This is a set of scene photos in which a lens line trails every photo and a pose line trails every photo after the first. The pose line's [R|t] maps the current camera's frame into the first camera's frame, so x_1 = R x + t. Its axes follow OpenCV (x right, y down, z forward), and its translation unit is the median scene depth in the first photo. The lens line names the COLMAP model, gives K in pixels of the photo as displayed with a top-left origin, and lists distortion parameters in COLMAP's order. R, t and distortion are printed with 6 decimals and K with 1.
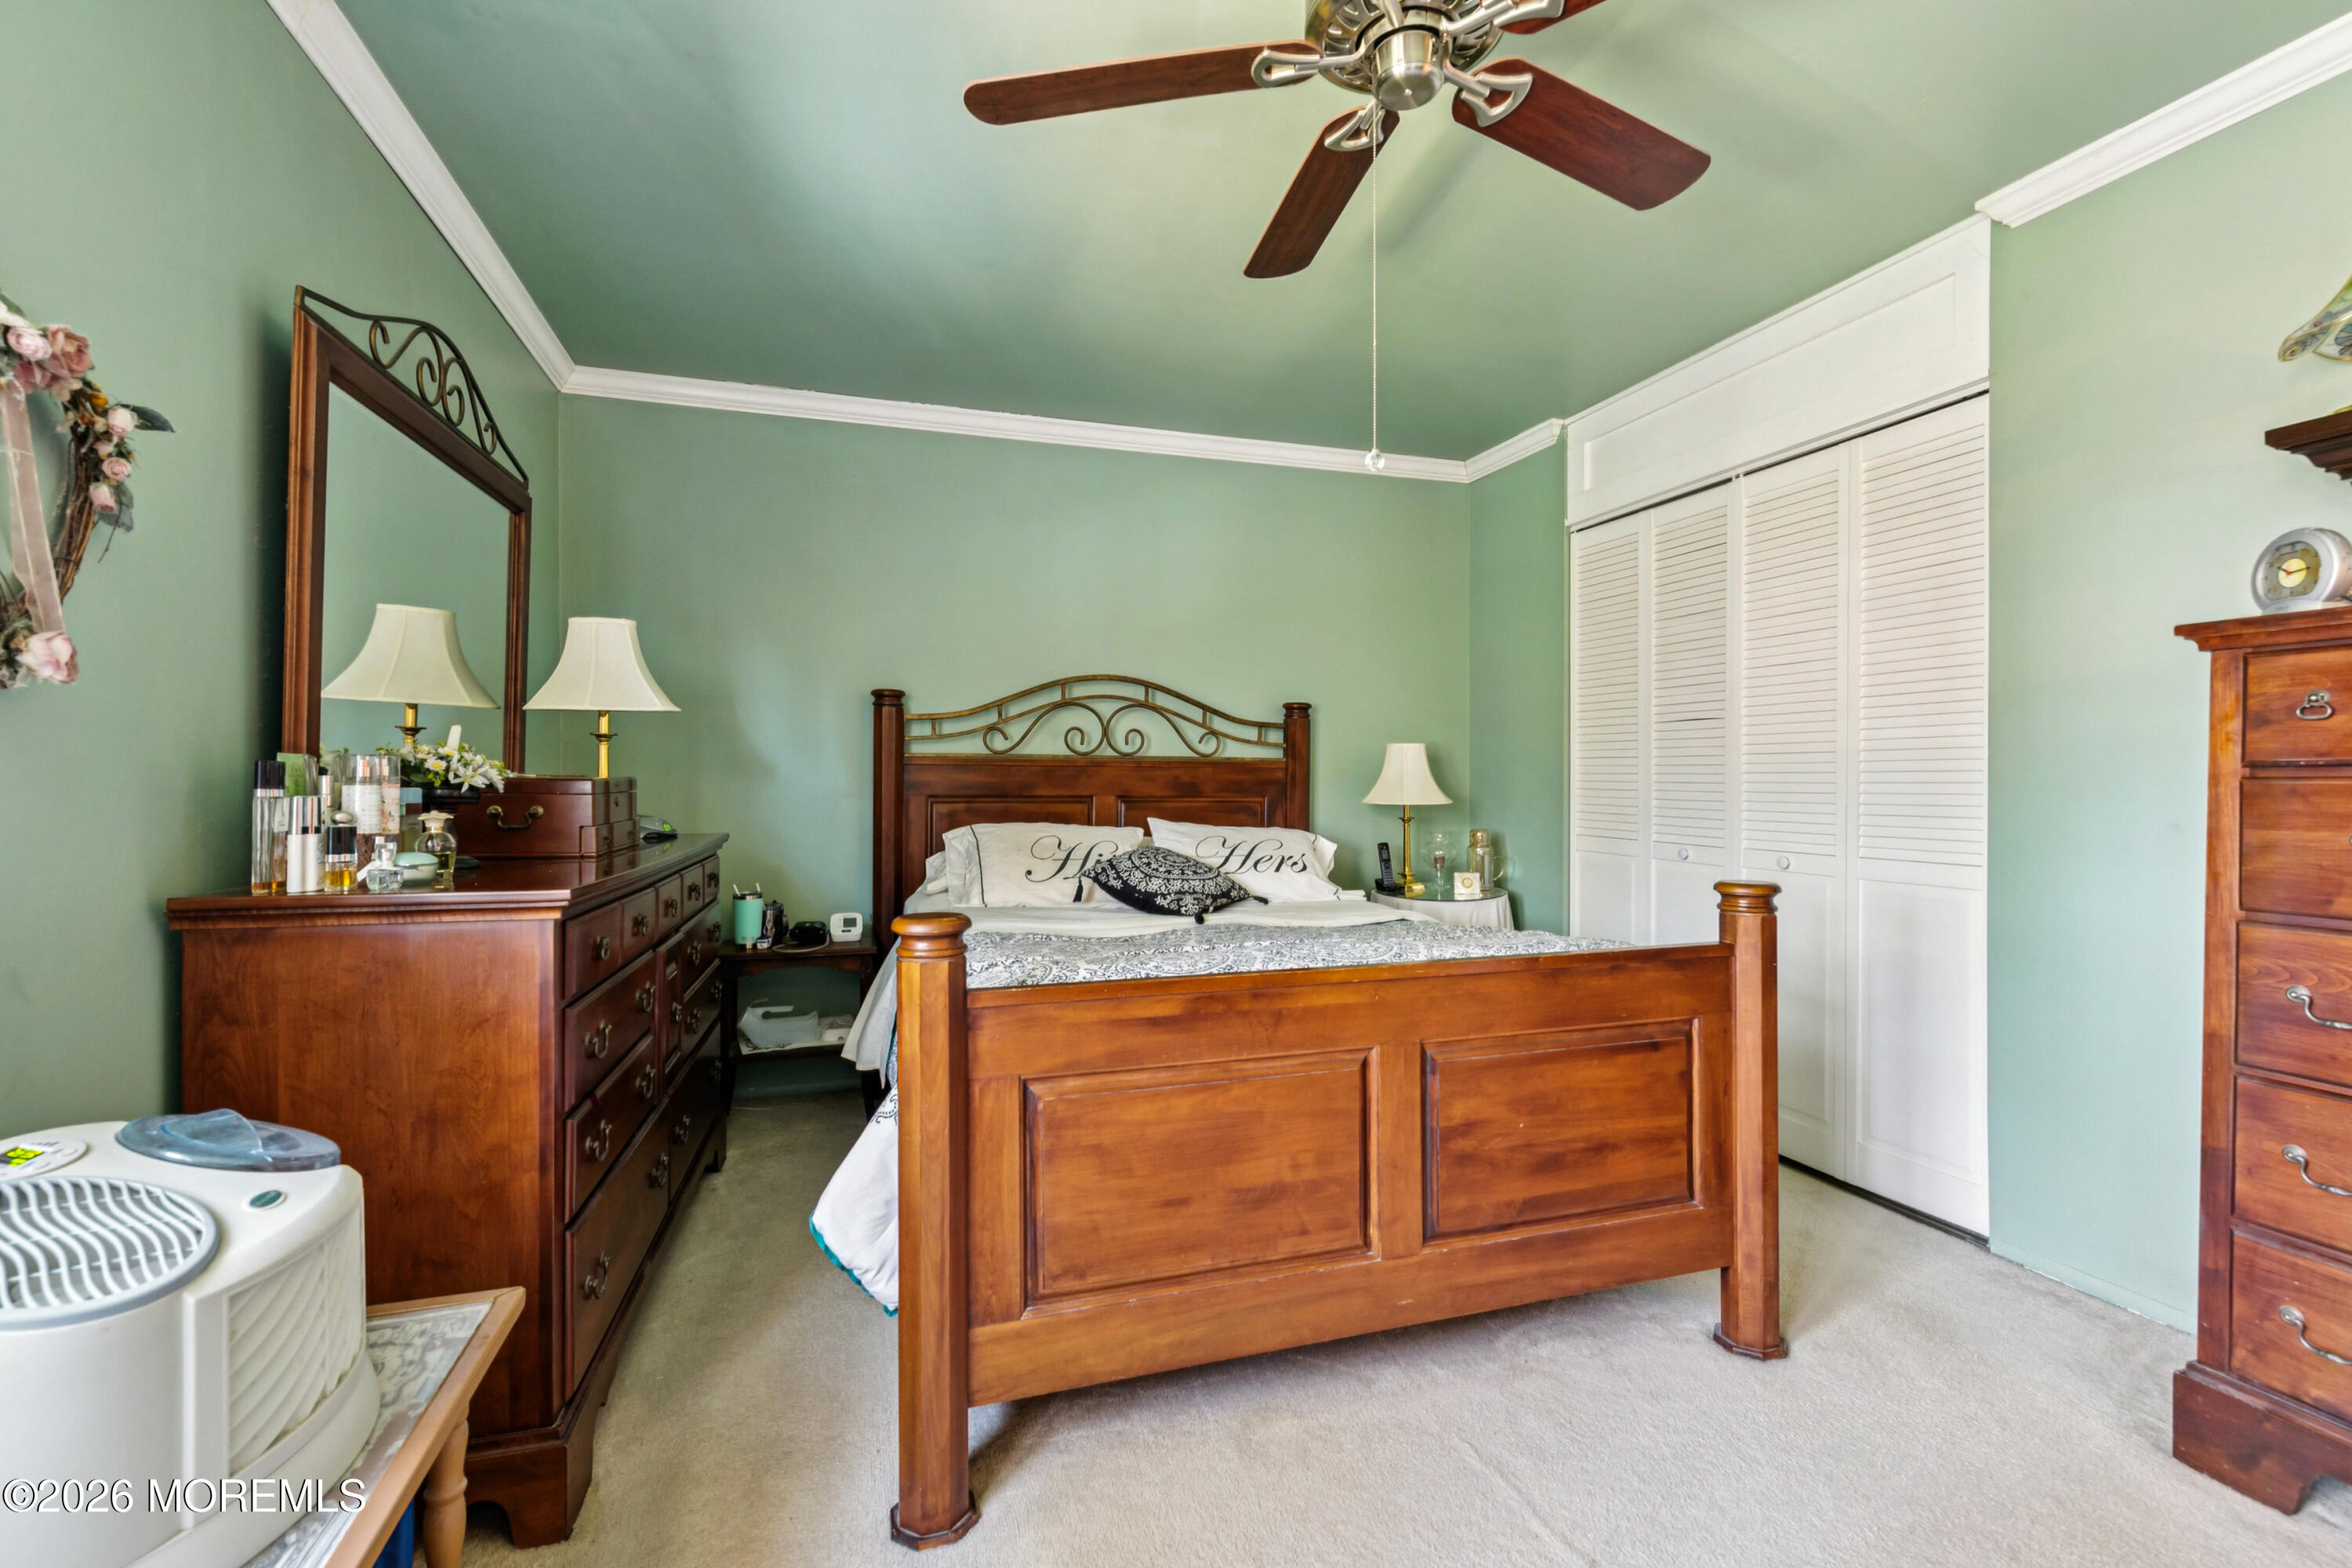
lens RADIAL K [[1040.8, 0, 1171.6], [0, 1040.8, 816.0], [0, 0, 1]] dist [-0.000212, 0.000041]
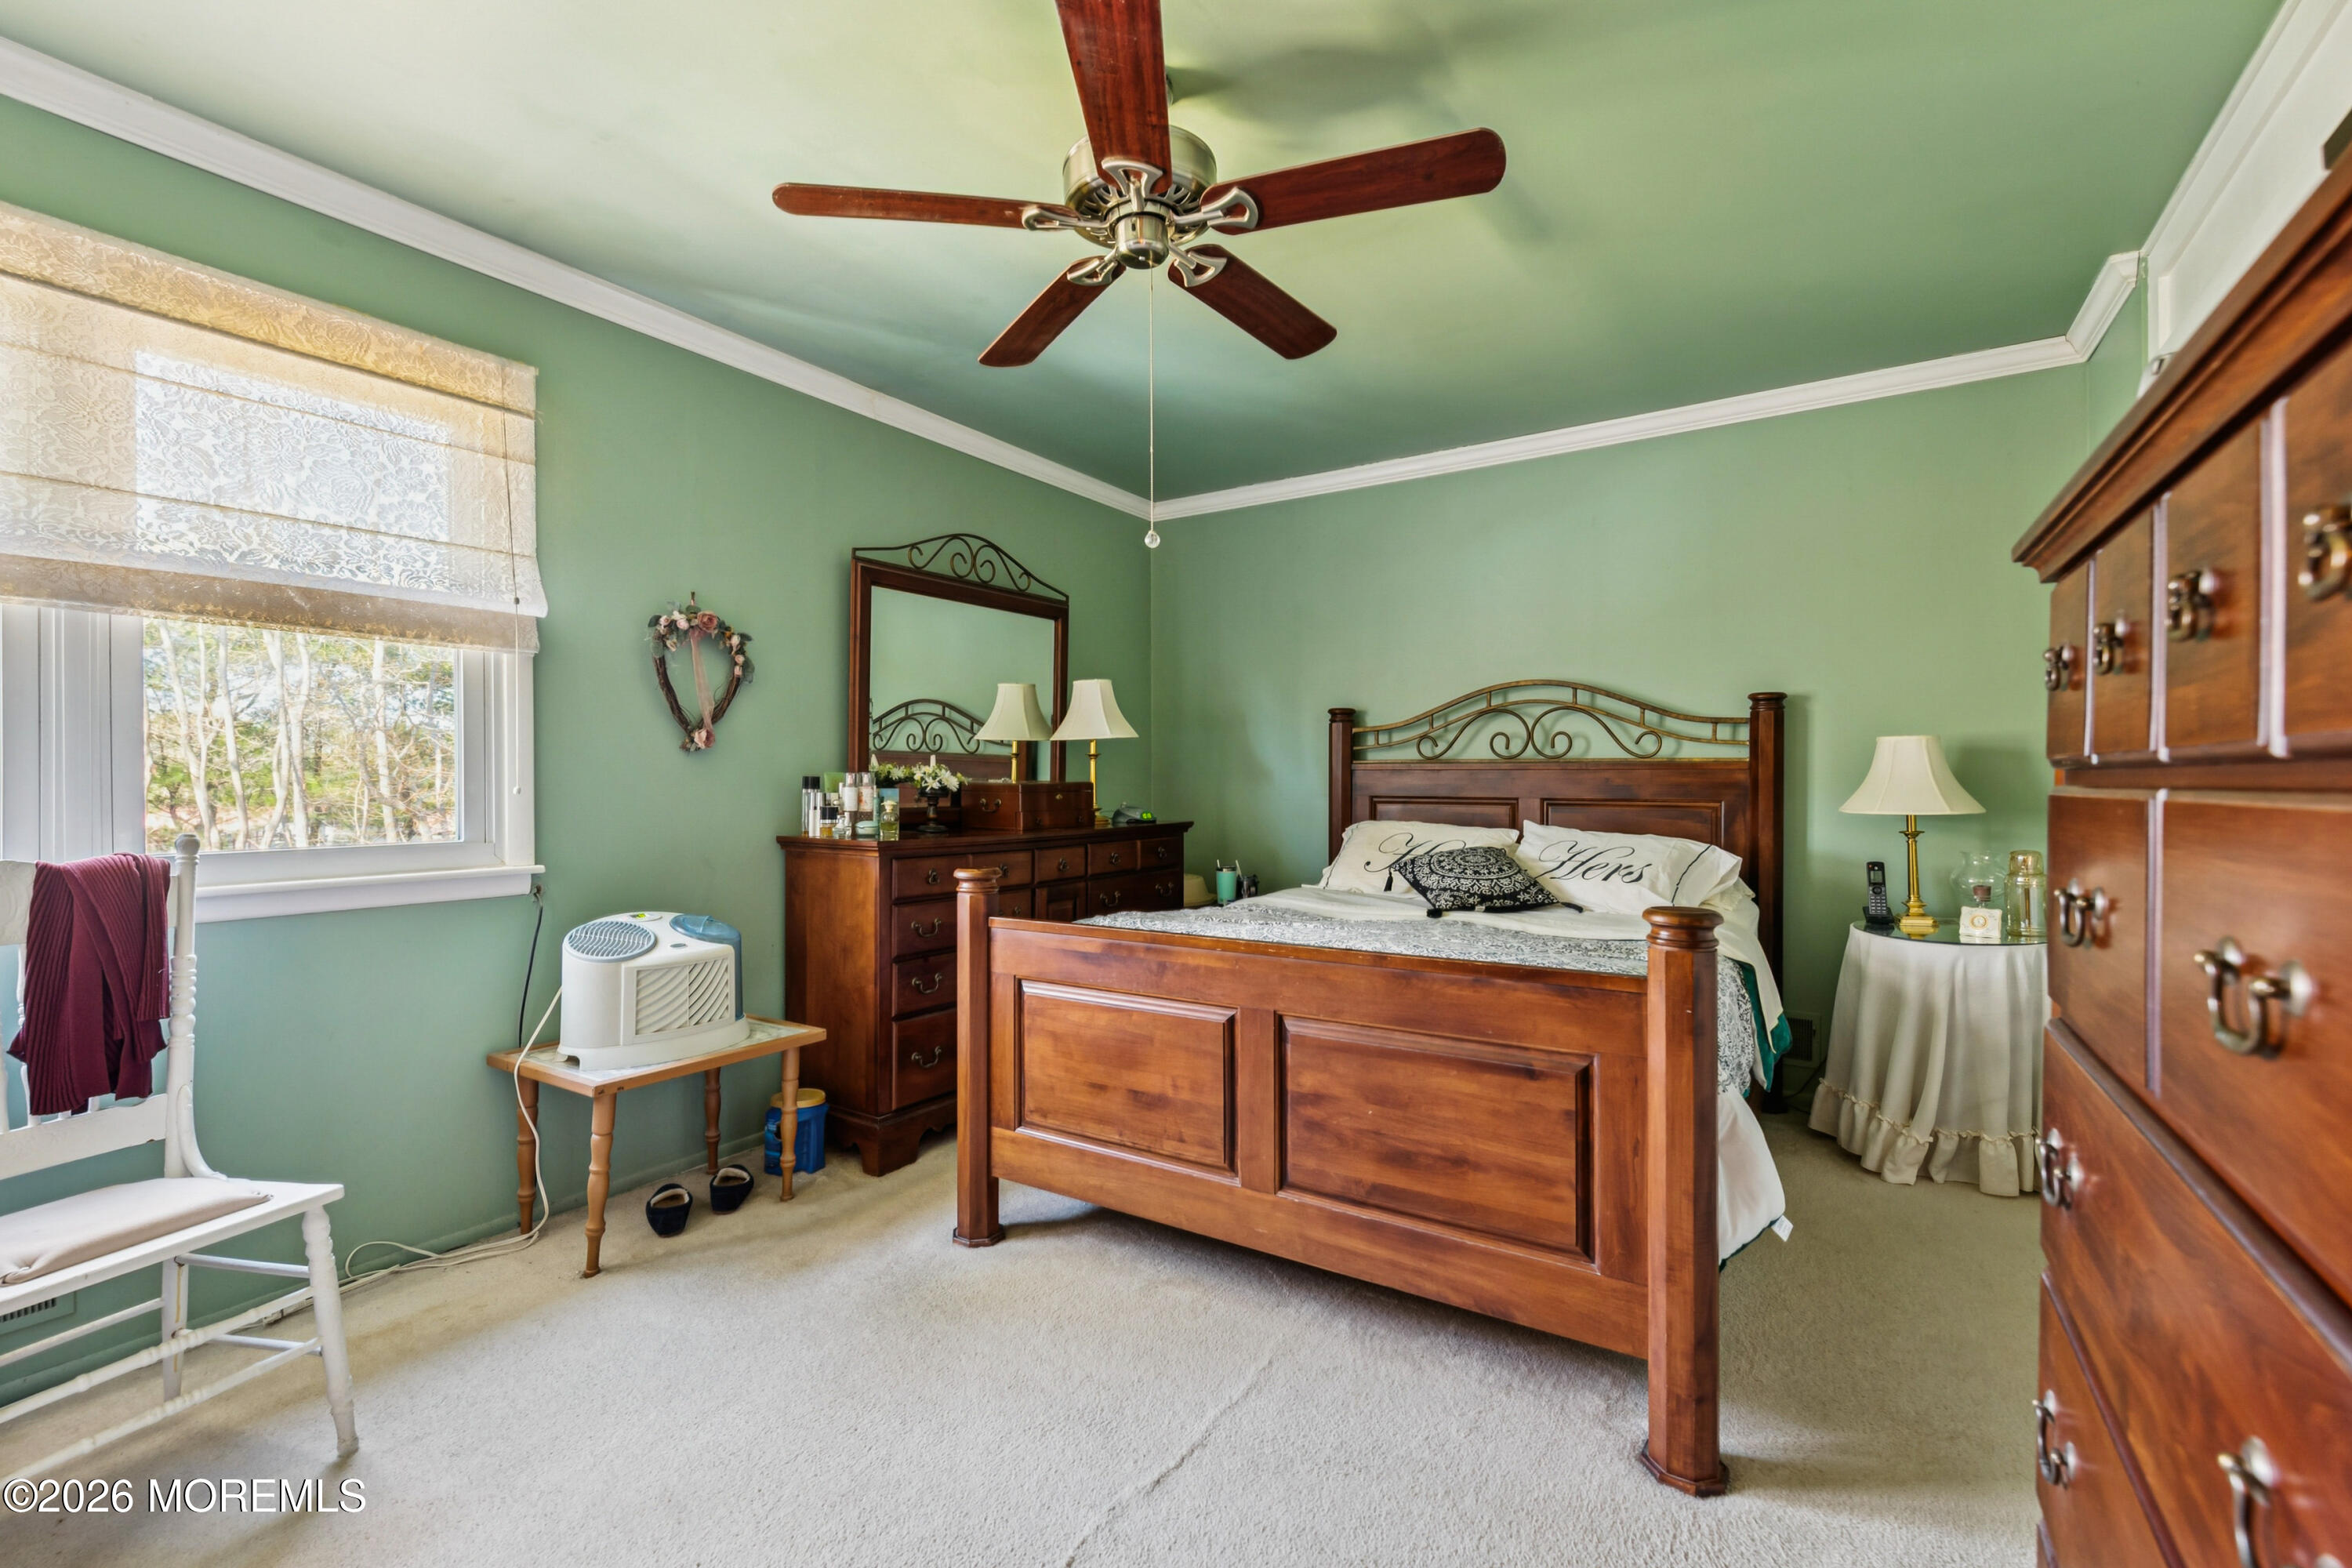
lens RADIAL K [[1040.8, 0, 1171.6], [0, 1040.8, 816.0], [0, 0, 1]] dist [-0.000212, 0.000041]
pose [[0.619526, 0.025381, -0.784566, 1.011536], [-0.024811, 0.999611, 0.012745, -0.012310], [0.784584, 0.011570, 0.619914, 0.177107]]
